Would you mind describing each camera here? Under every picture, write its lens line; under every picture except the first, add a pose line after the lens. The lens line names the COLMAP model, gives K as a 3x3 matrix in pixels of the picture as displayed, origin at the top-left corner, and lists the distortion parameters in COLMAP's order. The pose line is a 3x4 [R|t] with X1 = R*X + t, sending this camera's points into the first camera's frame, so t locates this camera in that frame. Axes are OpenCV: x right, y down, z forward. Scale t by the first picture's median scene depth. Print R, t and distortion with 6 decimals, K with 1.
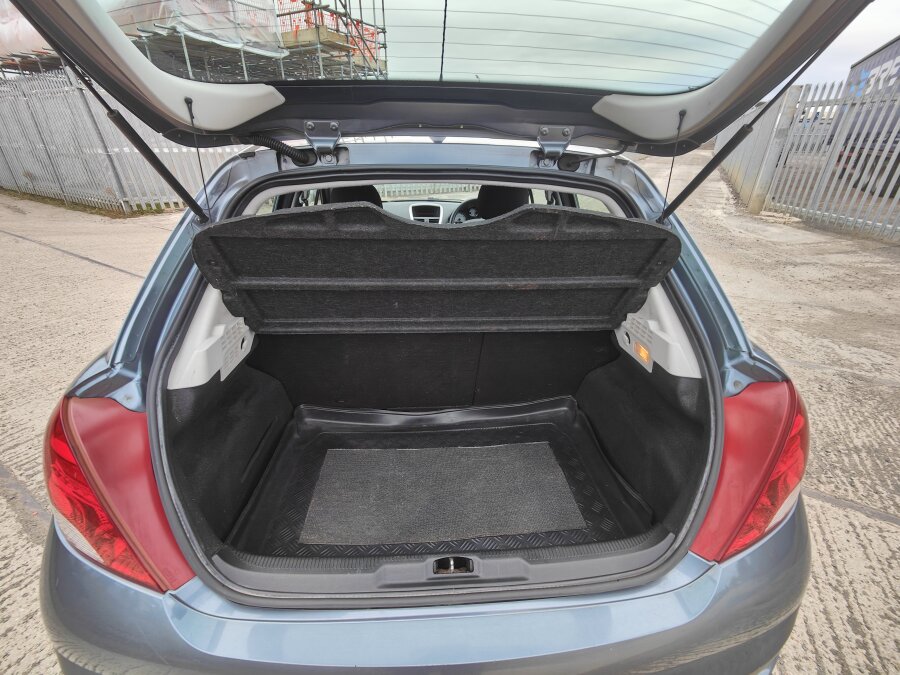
lens RADIAL K [[398.9, 0, 444.2], [0, 398.9, 336.5], [0, 0, 1]] dist [-0.004606, 0.000332]
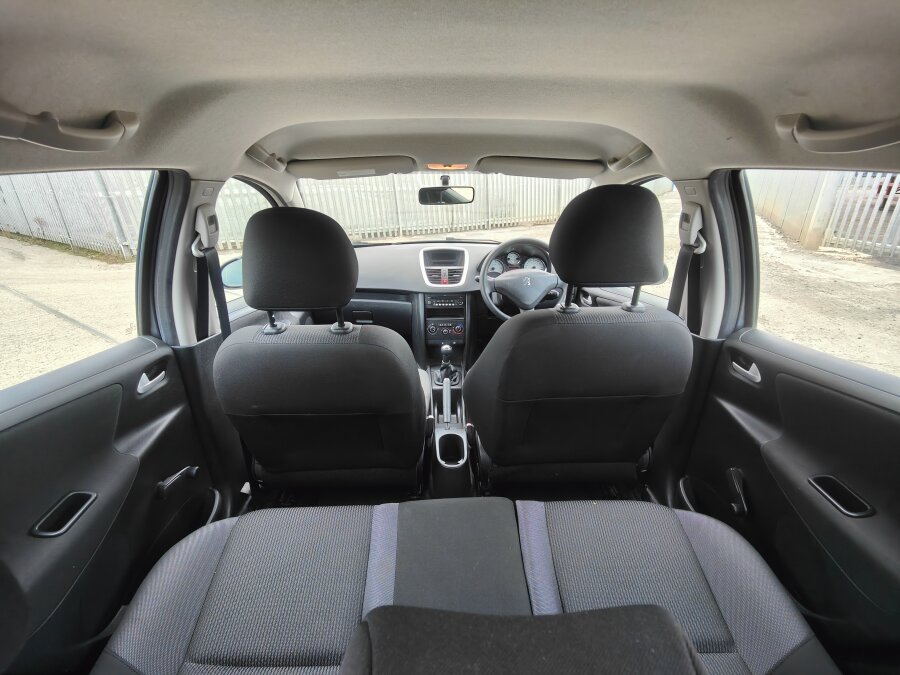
lens RADIAL K [[391.0, 0, 450.0], [0, 391.0, 337.5], [0, 0, 1]] dist [-0.000139, -0.000795]
pose [[0.999454, -0.006415, -0.032403, -0.004941], [0.003661, 0.996428, -0.084362, -0.043895], [0.032829, 0.084198, 0.995908, 0.125163]]
